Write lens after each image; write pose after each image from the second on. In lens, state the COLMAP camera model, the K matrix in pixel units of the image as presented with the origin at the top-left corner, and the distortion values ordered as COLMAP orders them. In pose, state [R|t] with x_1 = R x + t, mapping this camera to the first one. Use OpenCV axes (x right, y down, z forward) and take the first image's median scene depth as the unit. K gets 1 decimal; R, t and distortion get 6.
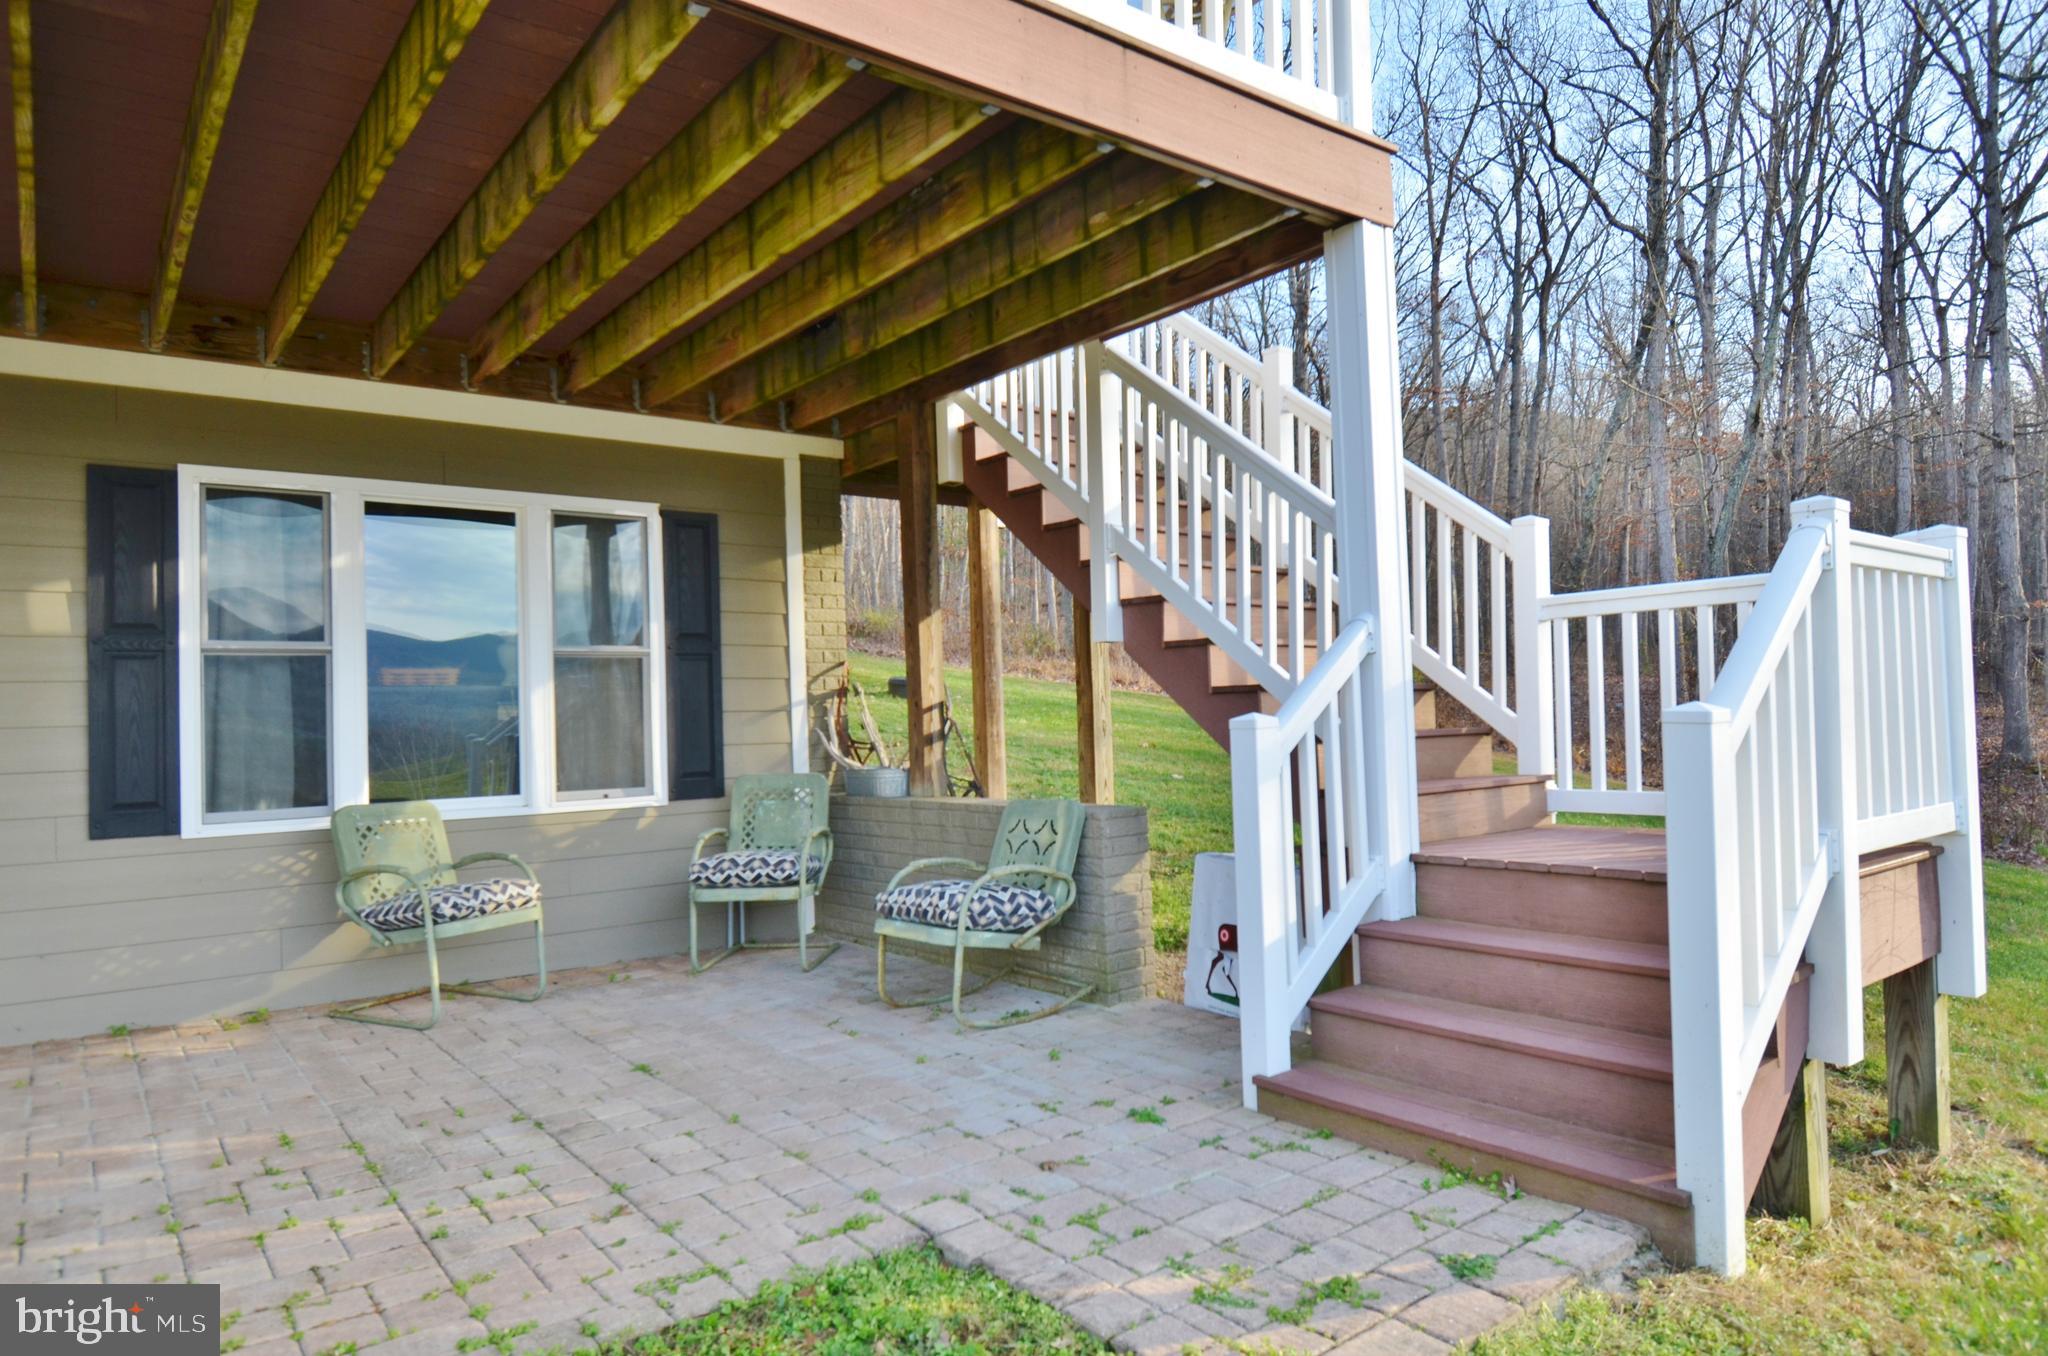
lens RADIAL K [[1246.6, 0, 1026.1], [0, 1246.6, 680.7], [0, 0, 1]] dist [-0.002215, -0.002869]
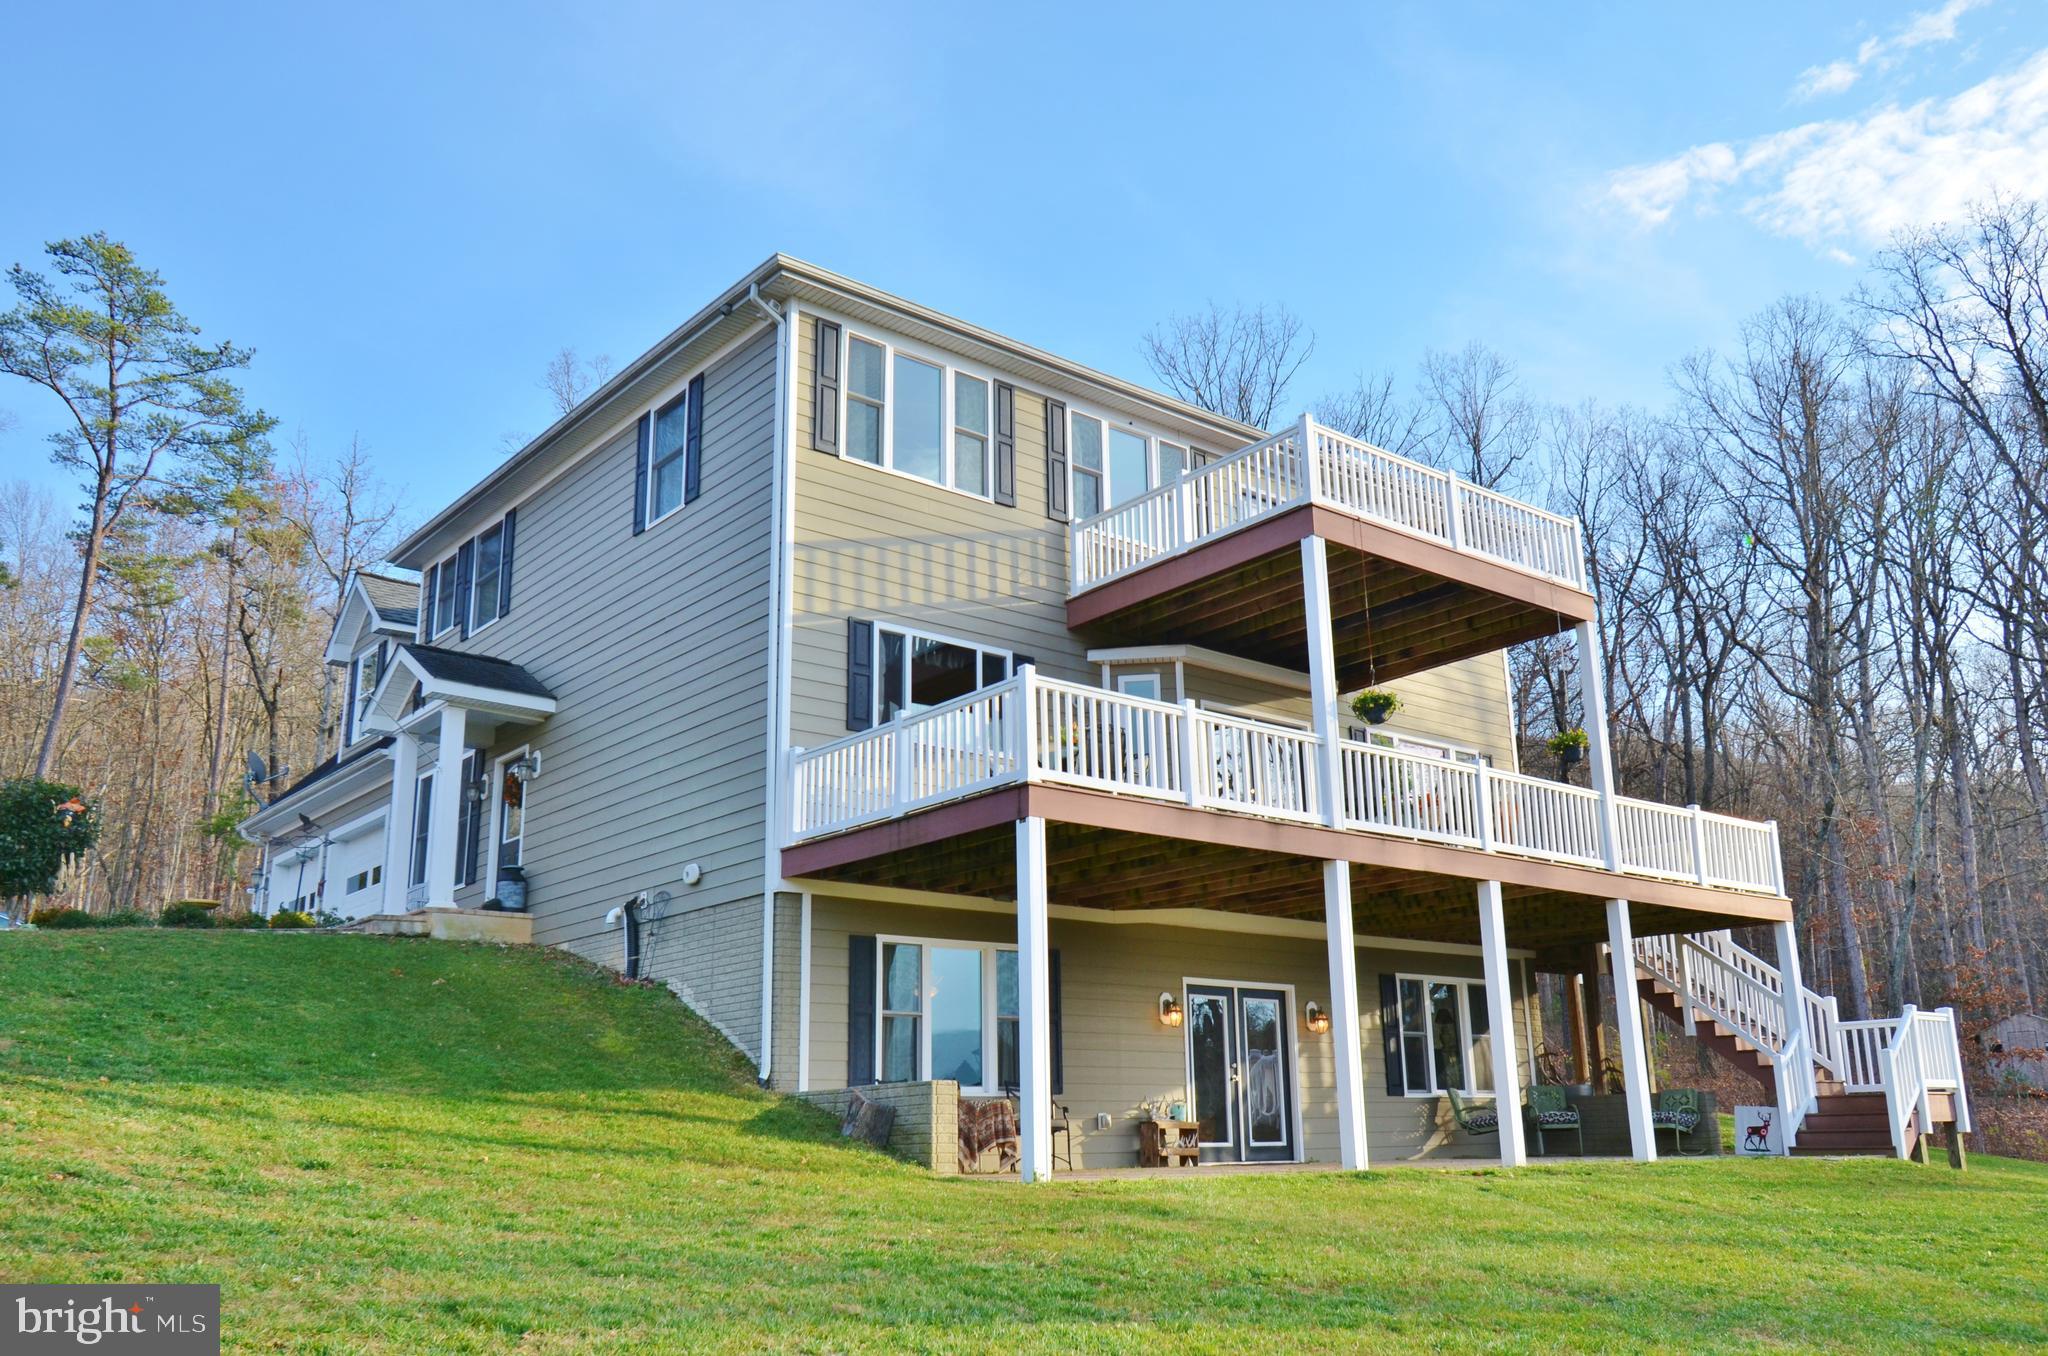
lens RADIAL K [[1685.7, 0, 1023.7], [0, 1685.7, 685.2], [0, 0, 1]] dist [-0.001087, 0.001897]
pose [[0.999585, 0.018059, 0.022458, -1.726798], [-0.012274, 0.971872, -0.235189, 0.128362], [-0.026074, 0.234816, 0.971690, -3.242881]]
